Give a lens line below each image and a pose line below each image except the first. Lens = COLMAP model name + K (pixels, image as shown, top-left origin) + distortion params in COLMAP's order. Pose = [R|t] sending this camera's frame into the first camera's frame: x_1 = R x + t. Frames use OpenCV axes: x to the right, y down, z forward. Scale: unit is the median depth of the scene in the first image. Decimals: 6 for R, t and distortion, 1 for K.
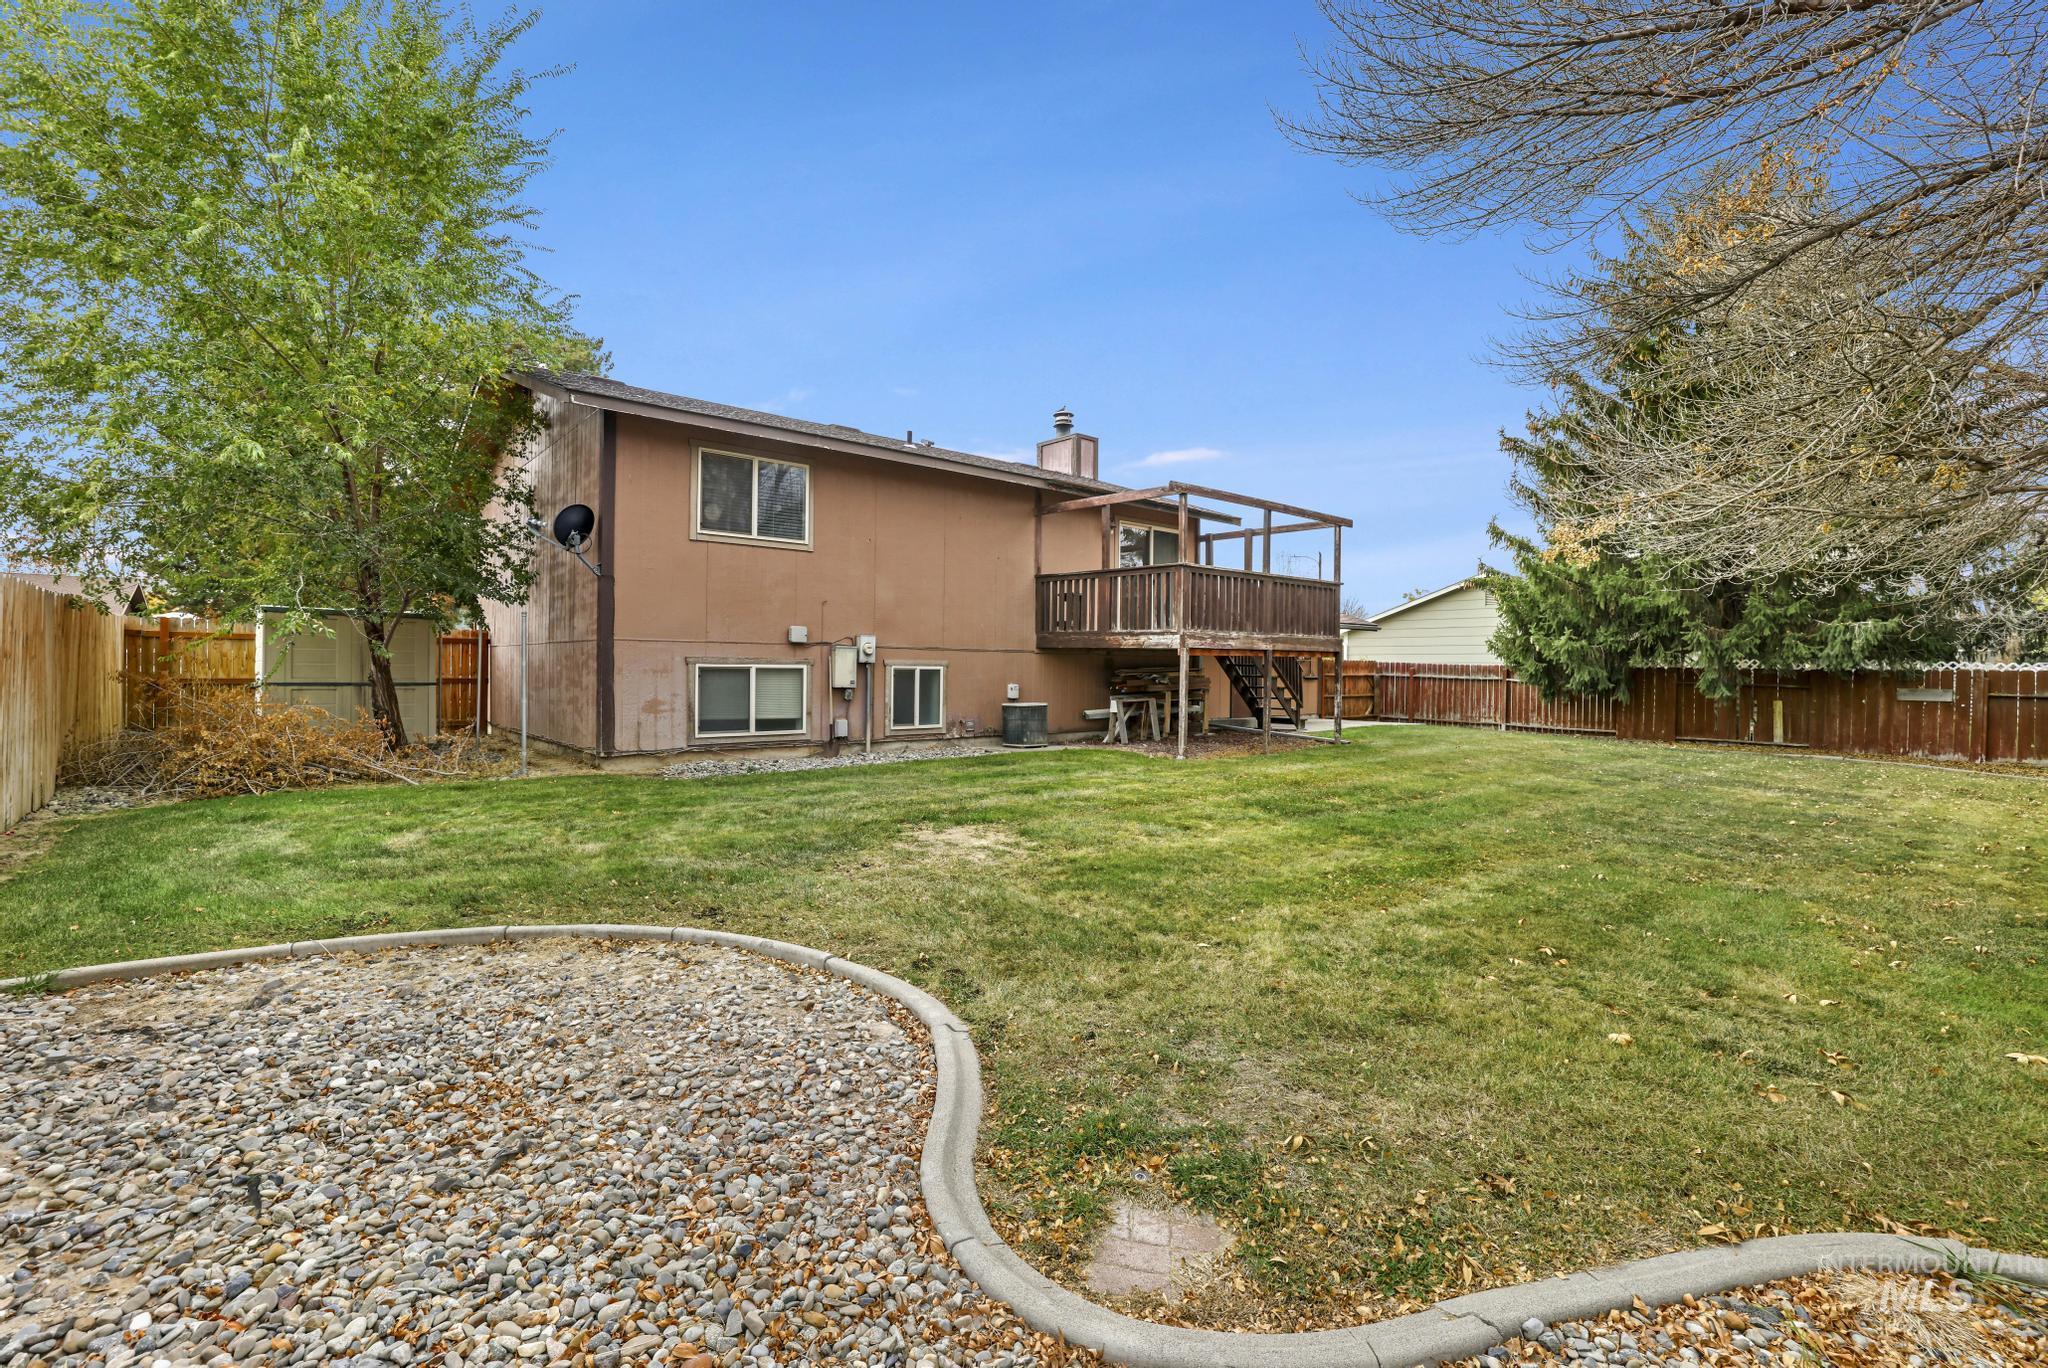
lens RADIAL K [[878.9, 0, 1024.0], [0, 878.9, 684.0], [0, 0, 1]] dist [-0.019822, 0.000134]
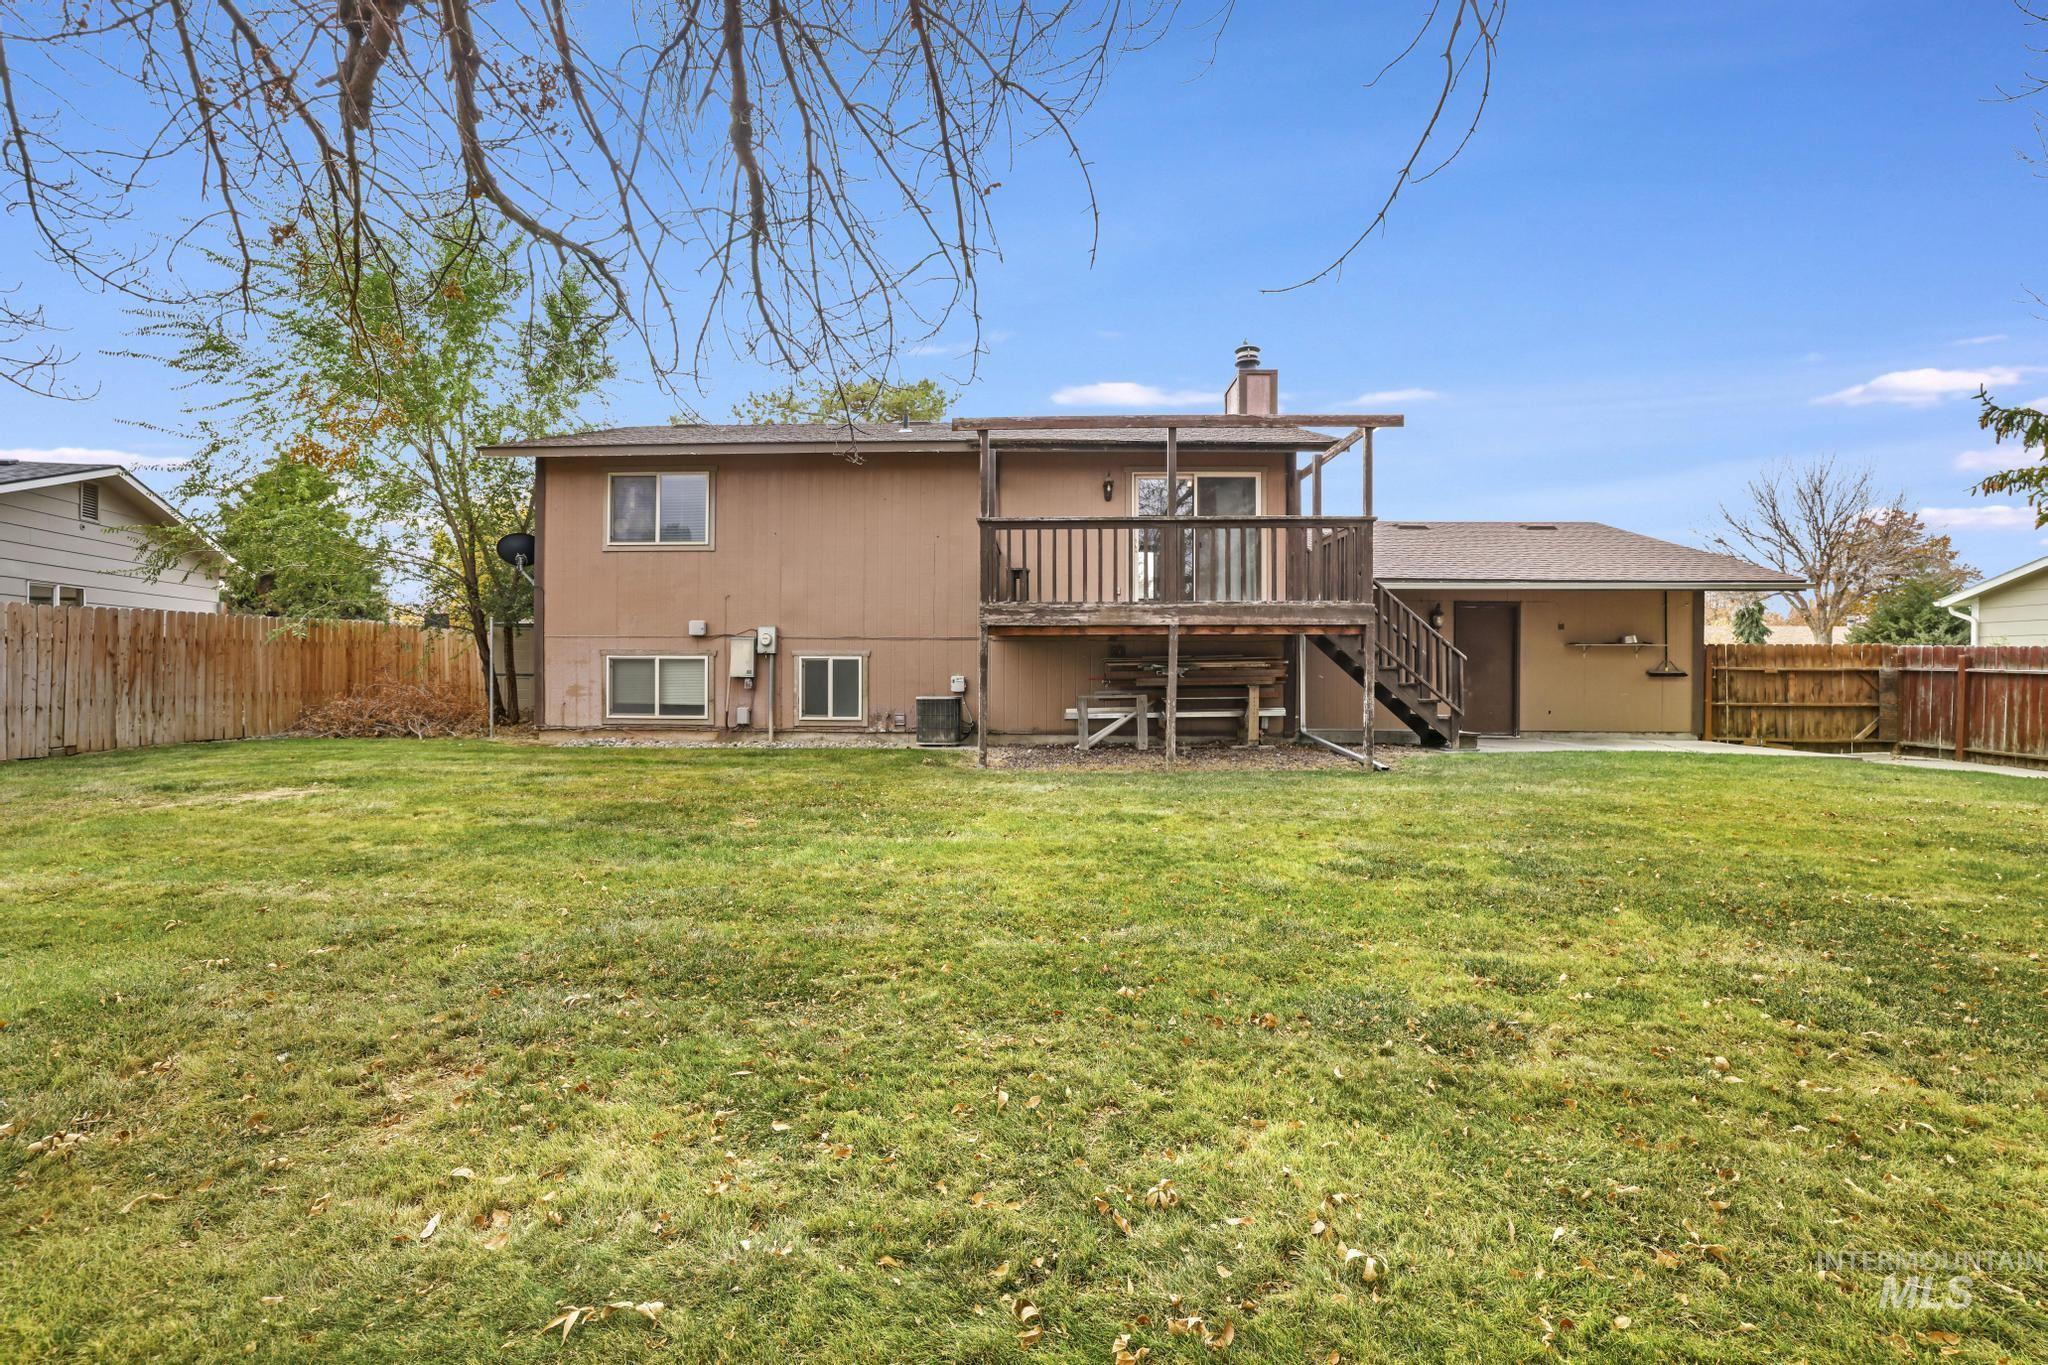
lens RADIAL K [[878.9, 0, 1024.0], [0, 878.9, 682.5], [0, 0, 1]] dist [-0.019822, 0.000134]
pose [[0.741142, 0.001345, -0.671347, 0.740874], [-0.009550, 0.999918, -0.008540, 0.015979], [0.671280, 0.012741, 0.741094, 0.442589]]
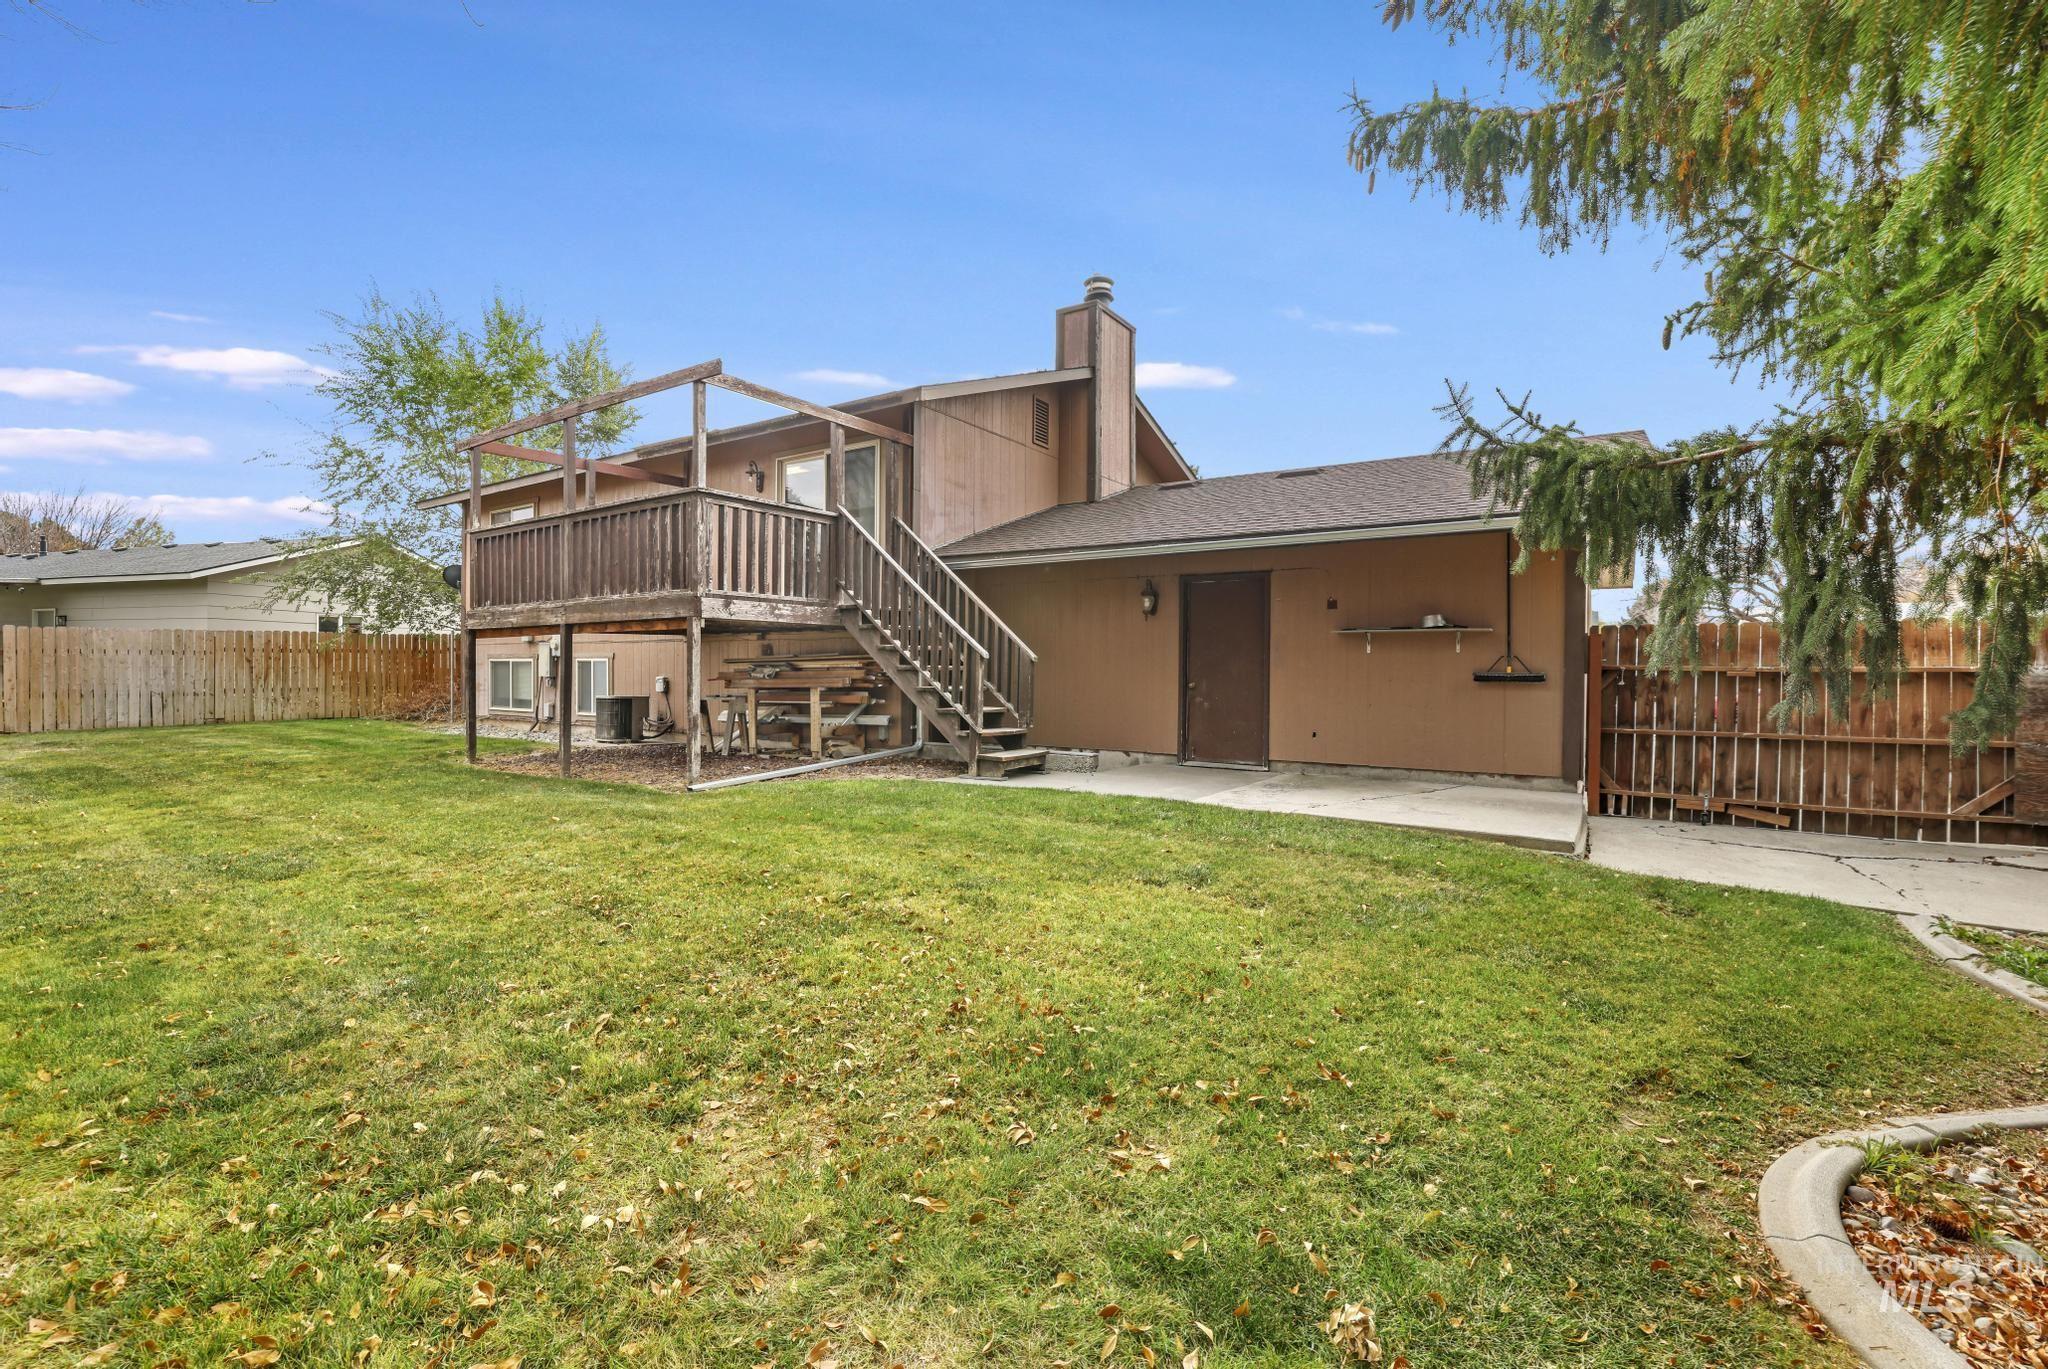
lens RADIAL K [[878.9, 0, 1024.0], [0, 878.9, 684.5], [0, 0, 1]] dist [-0.019822, 0.000134]
pose [[0.275139, 0.000340, -0.961404, 1.144983], [-0.024368, 0.999681, -0.006621, 0.006012], [0.961095, 0.025249, 0.275060, 1.298161]]
